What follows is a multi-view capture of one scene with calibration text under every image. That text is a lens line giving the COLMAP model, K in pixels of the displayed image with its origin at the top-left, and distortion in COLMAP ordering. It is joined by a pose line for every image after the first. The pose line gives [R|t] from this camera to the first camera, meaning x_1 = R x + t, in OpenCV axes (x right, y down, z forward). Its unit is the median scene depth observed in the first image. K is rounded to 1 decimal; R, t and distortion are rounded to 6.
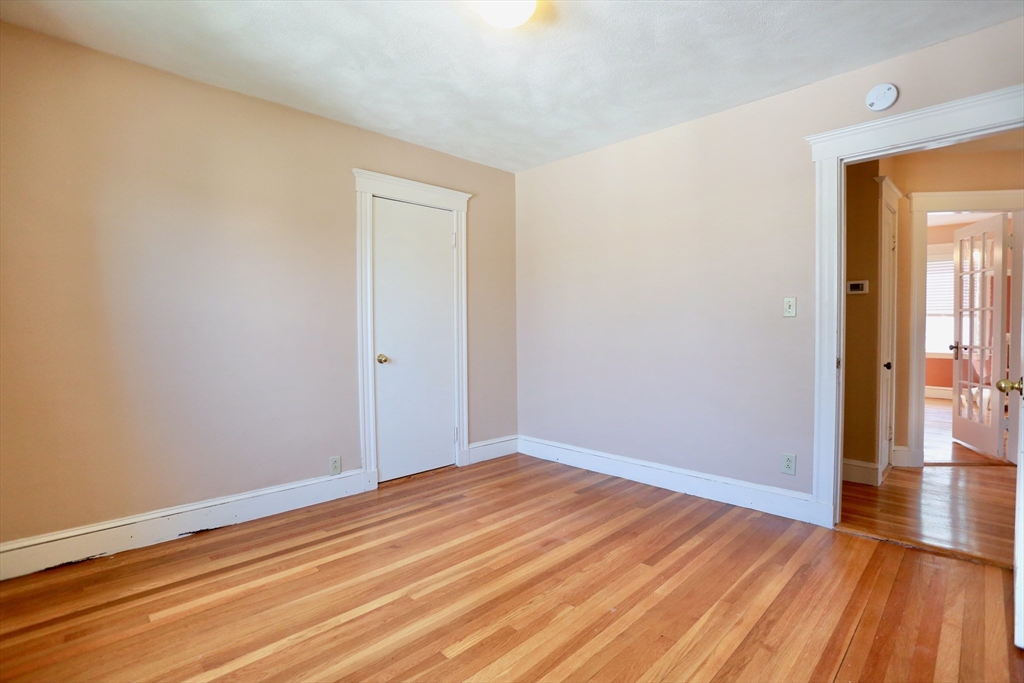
lens RADIAL K [[495.7, 0, 514.7], [0, 495.7, 338.6], [0, 0, 1]] dist [-0.074384, 0.029309]
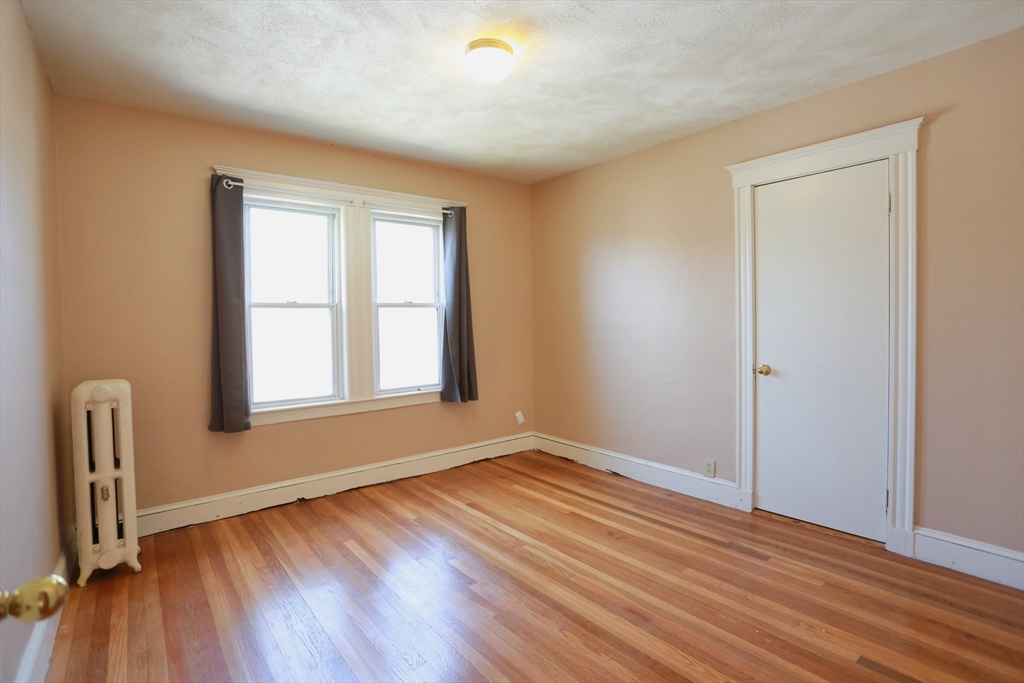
lens RADIAL K [[495.7, 0, 514.7], [0, 495.7, 338.6], [0, 0, 1]] dist [-0.074384, 0.029309]
pose [[-0.109946, 0.037038, -0.993247, 0.761760], [-0.015703, 0.999116, 0.038995, -0.049072], [0.993814, 0.019884, -0.109267, 0.788178]]
